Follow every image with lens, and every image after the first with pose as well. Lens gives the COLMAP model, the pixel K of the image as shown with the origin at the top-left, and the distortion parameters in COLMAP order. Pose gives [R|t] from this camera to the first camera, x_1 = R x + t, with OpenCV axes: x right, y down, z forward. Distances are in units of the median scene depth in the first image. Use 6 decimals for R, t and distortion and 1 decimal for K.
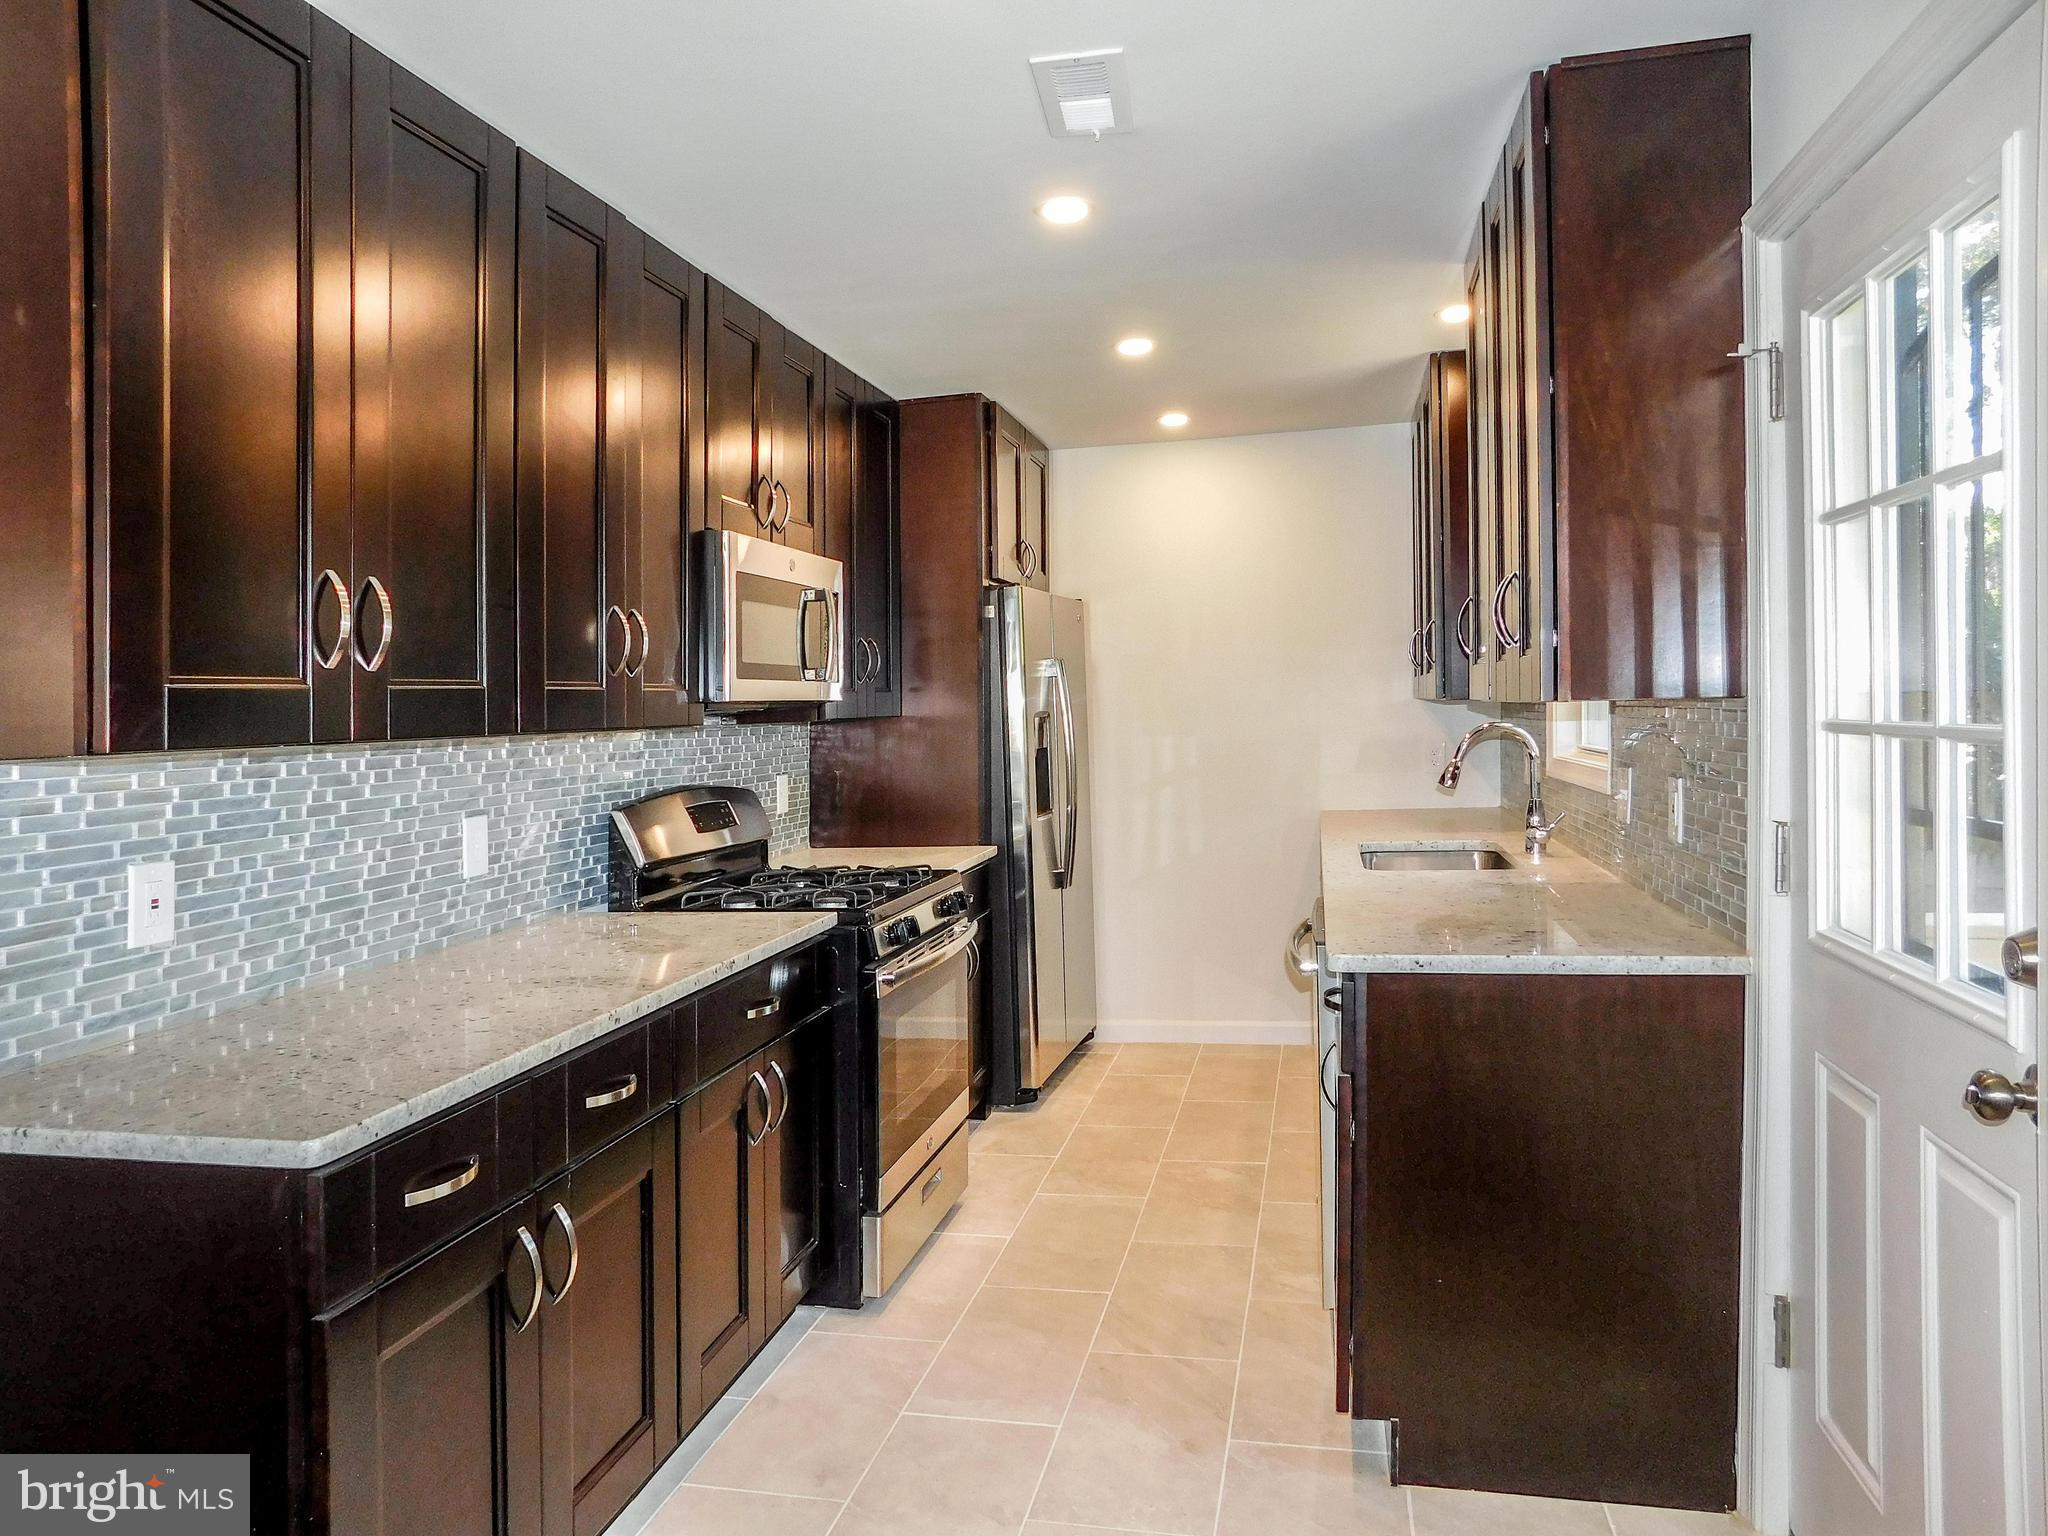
lens RADIAL K [[1355.0, 0, 1071.9], [0, 1355.0, 715.2], [0, 0, 1]] dist [0.001973, -0.067397]
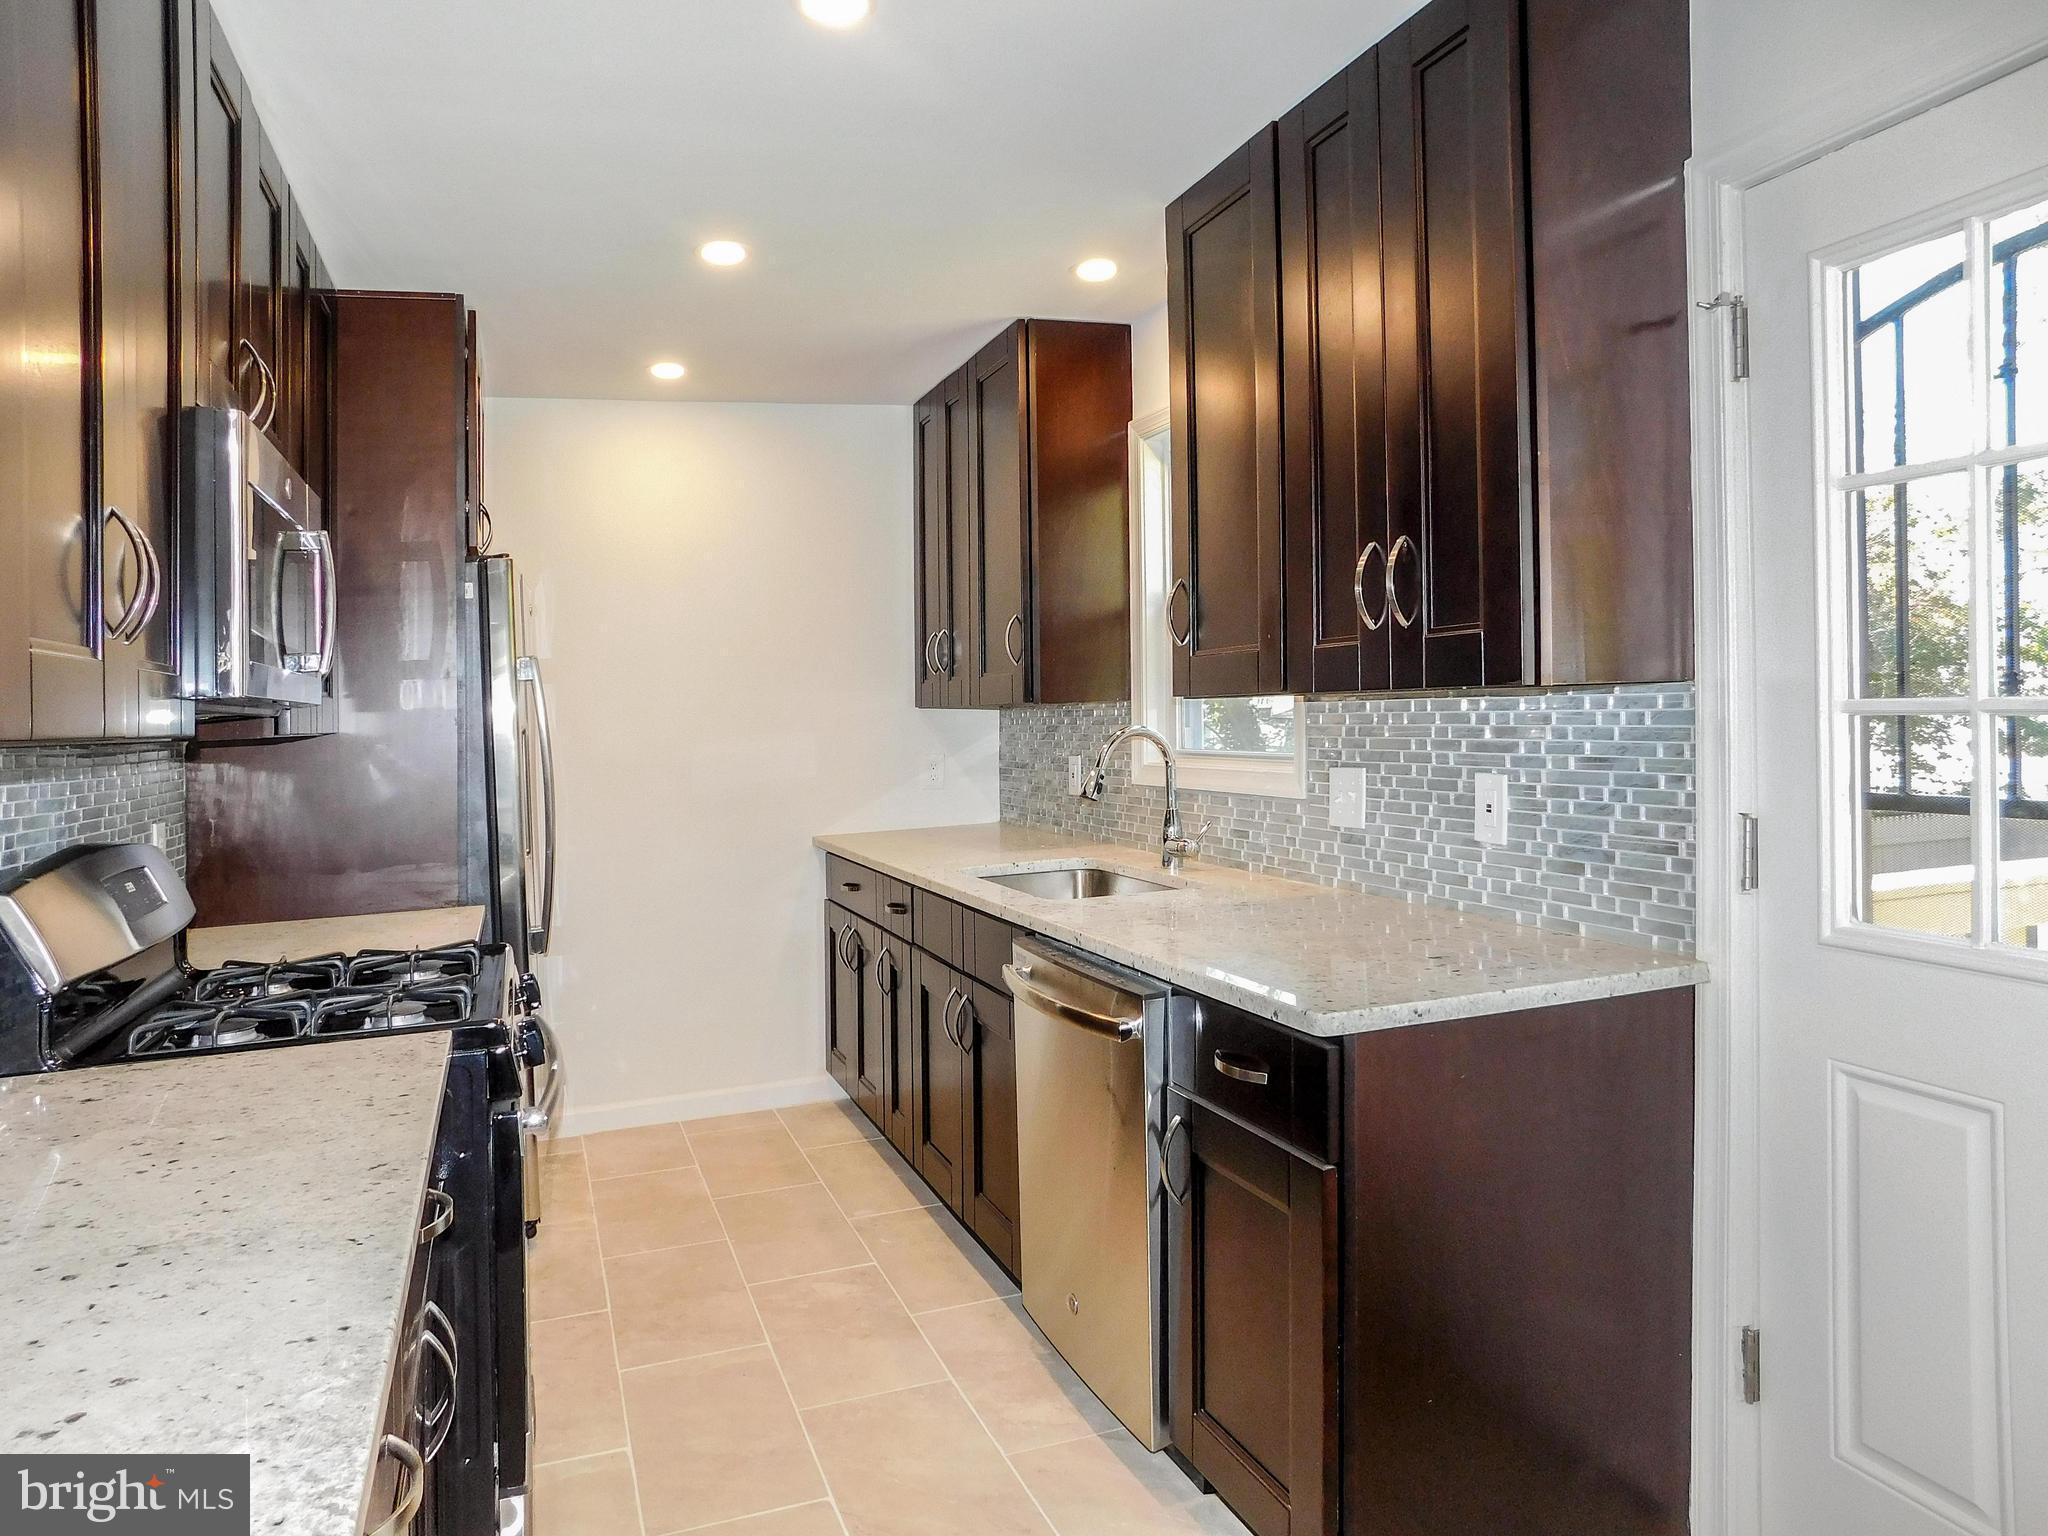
lens RADIAL K [[1355.0, 0, 1071.9], [0, 1355.0, 715.2], [0, 0, 1]] dist [0.001973, -0.067397]
pose [[0.860495, -0.009063, 0.509378, -0.189936], [0.017417, 0.999781, -0.011634, 0.008056], [-0.509161, 0.018883, 0.860464, 0.241309]]
